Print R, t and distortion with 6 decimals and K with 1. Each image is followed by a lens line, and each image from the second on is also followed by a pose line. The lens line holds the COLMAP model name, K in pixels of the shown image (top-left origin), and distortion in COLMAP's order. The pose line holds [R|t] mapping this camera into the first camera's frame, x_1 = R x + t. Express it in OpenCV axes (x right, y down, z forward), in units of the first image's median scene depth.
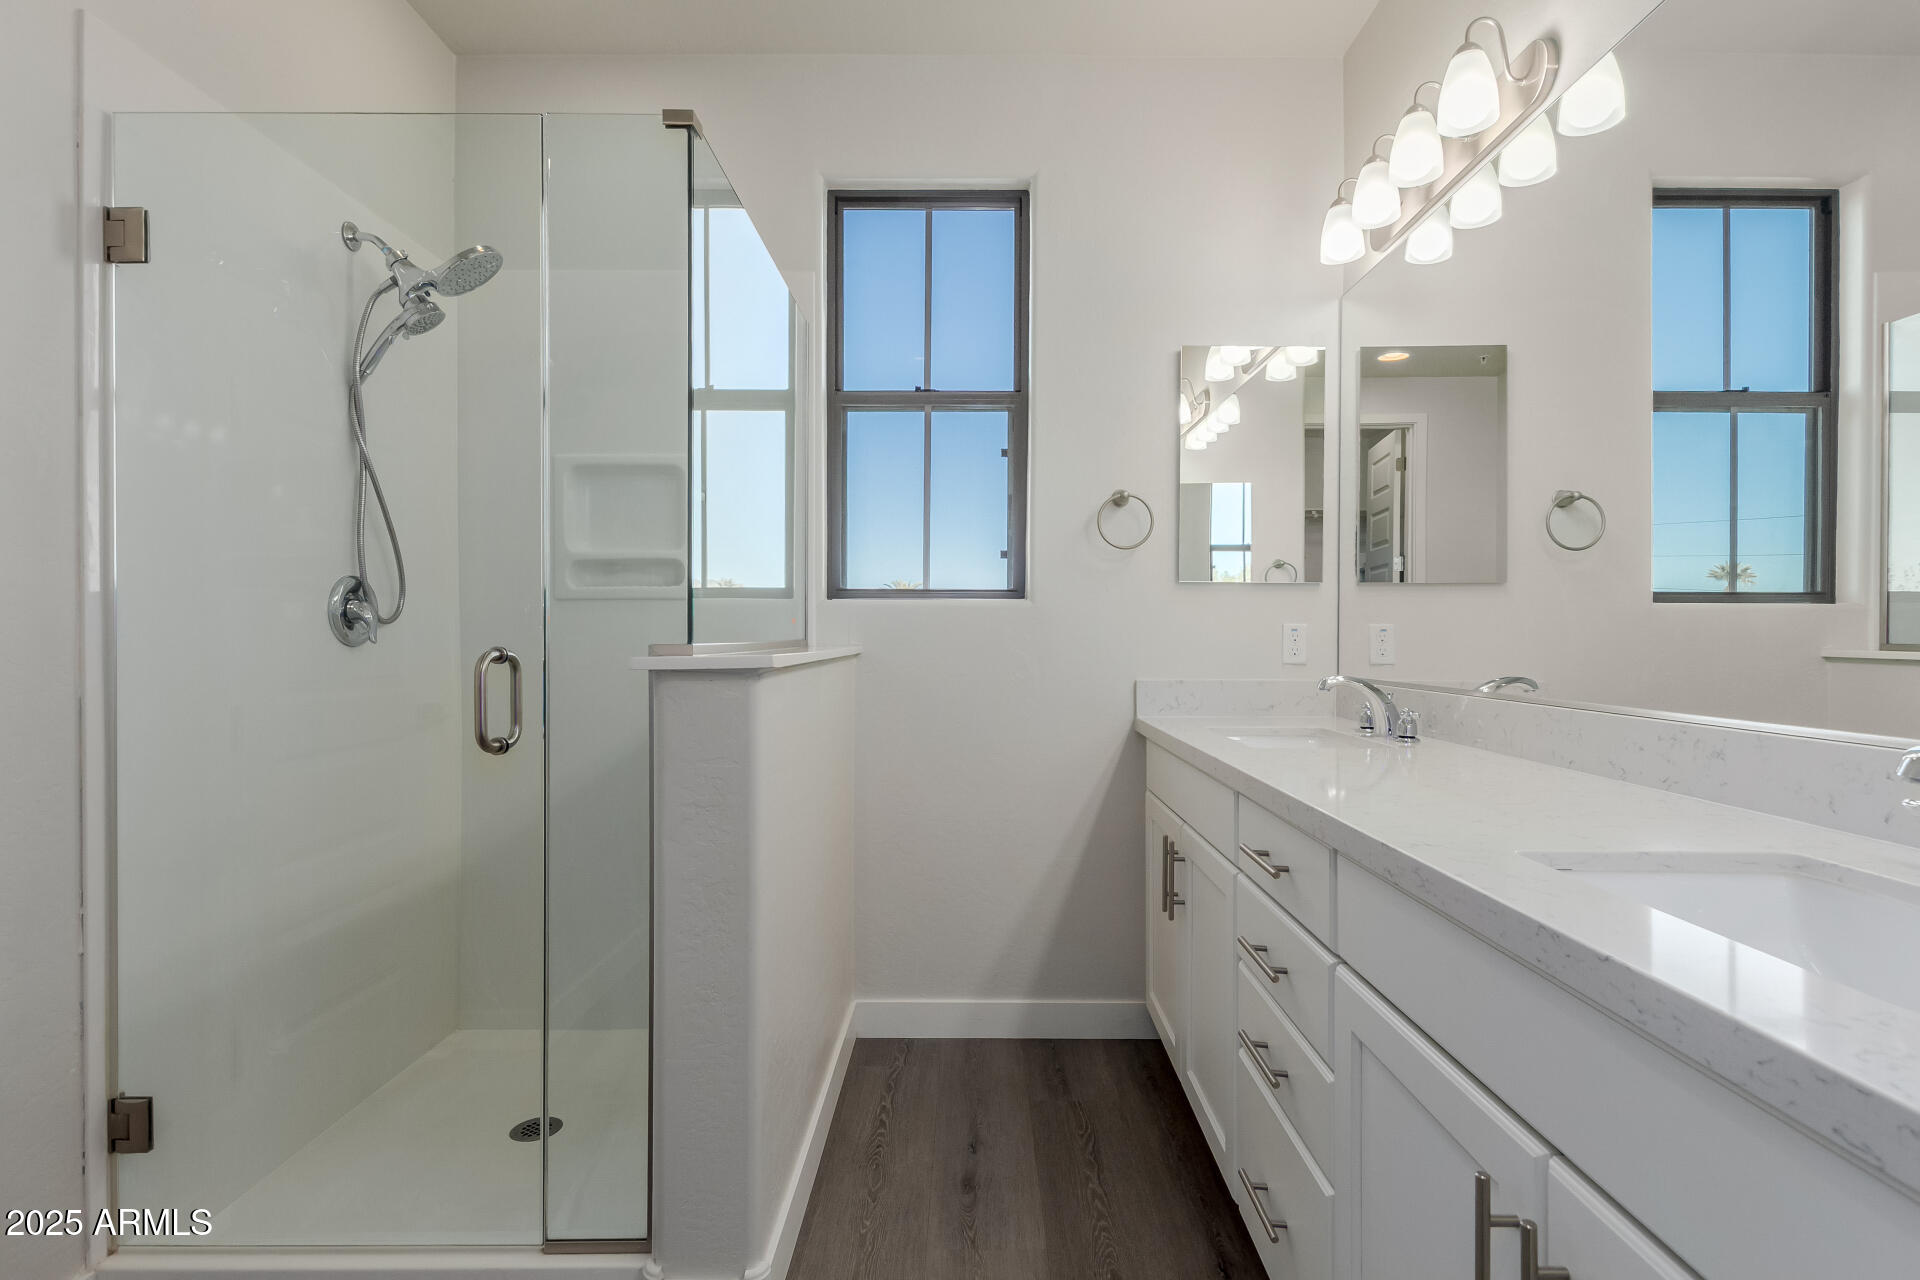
lens RADIAL K [[970.4, 0, 960.0], [0, 970.4, 640.0], [0, 0, 1]] dist [0.038032, -0.038568]
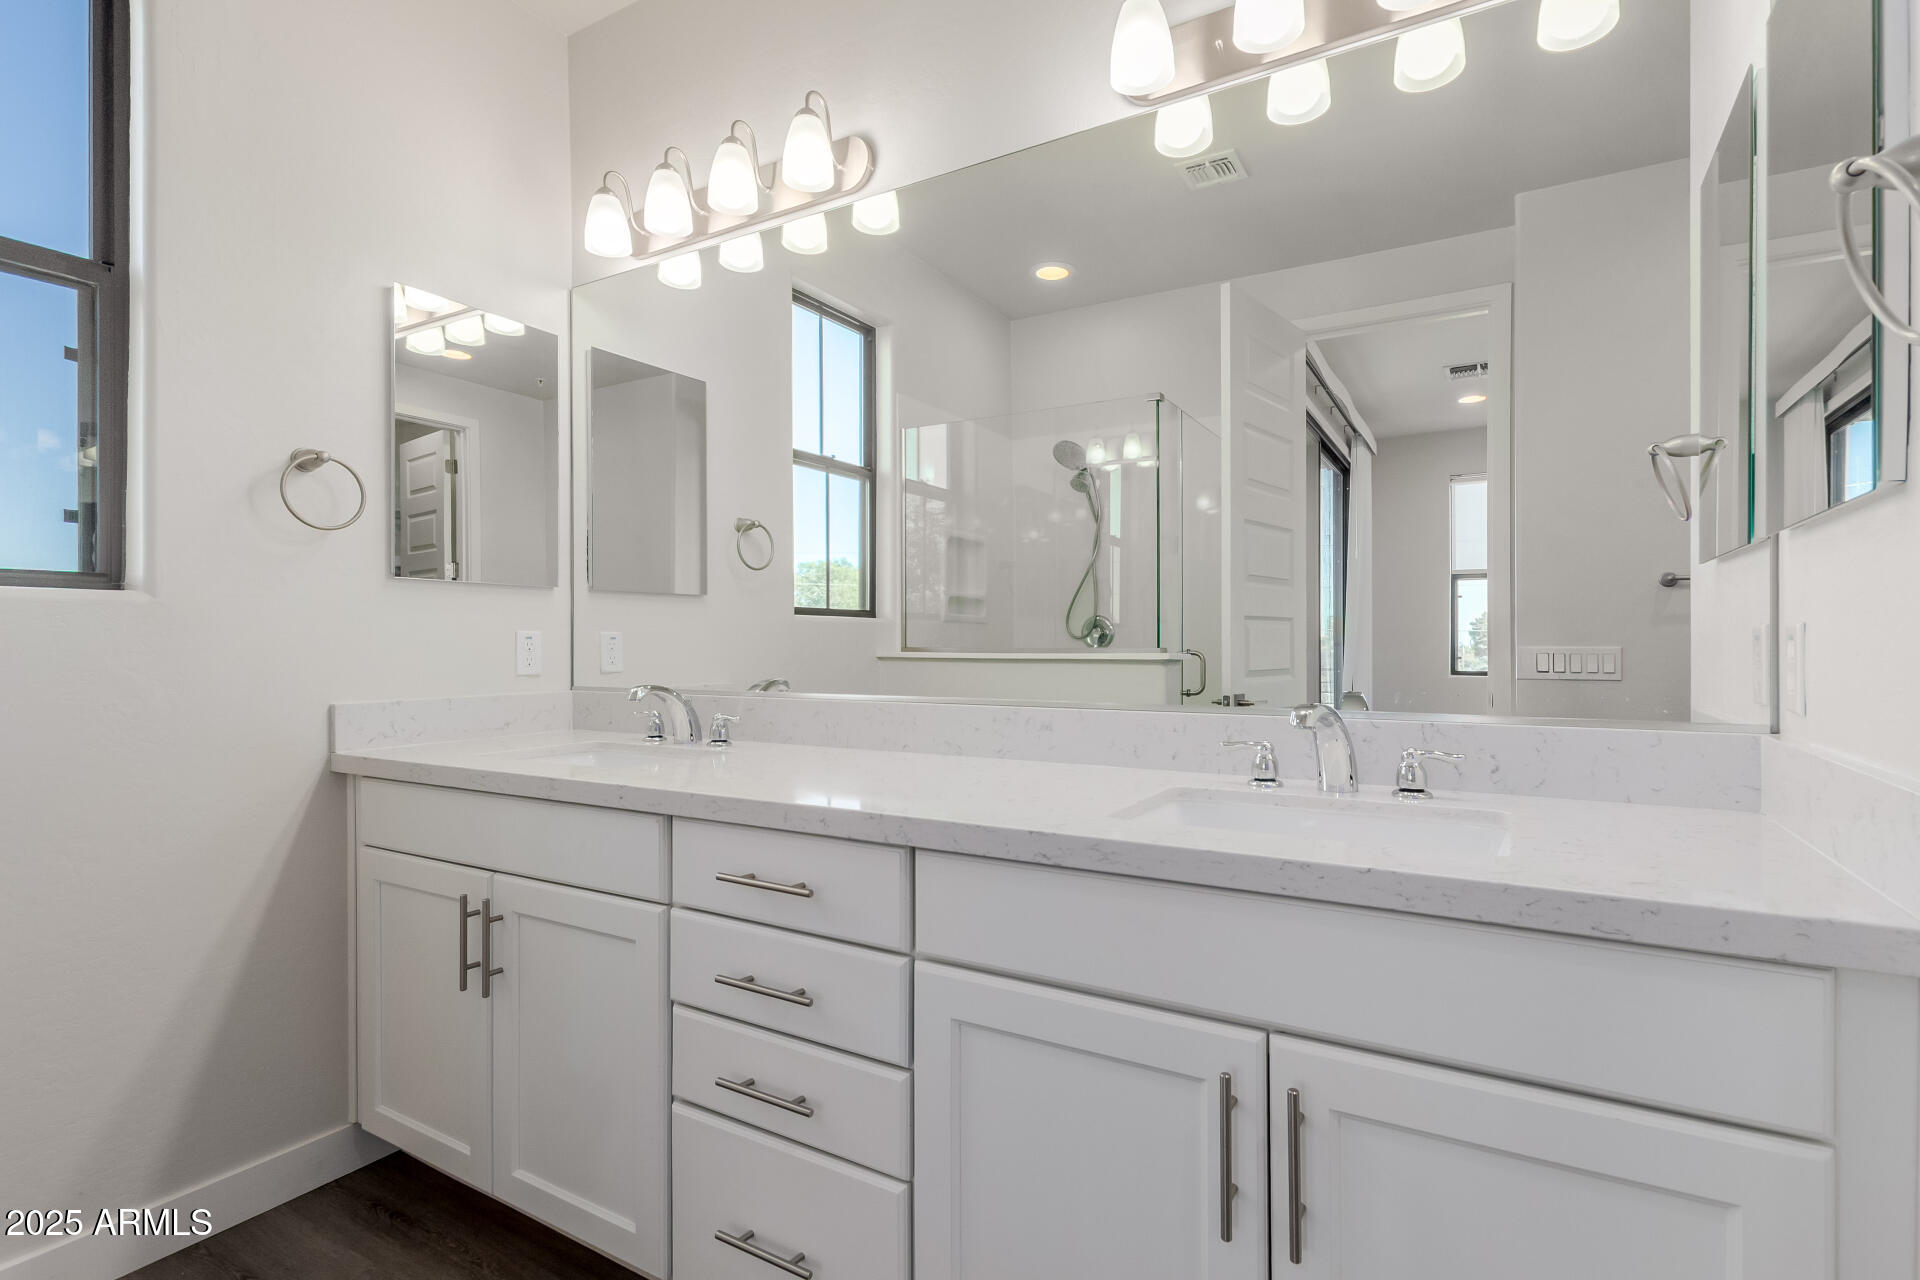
lens RADIAL K [[923.5, 0, 968.6], [0, 923.5, 642.1], [0, 0, 1]] dist [0.005149, 0.001330]
pose [[0.492535, -0.003911, 0.870284, -0.204866], [0.008933, 0.999960, -0.000562, -0.002144], [-0.870247, 0.008051, 0.492550, 0.220140]]
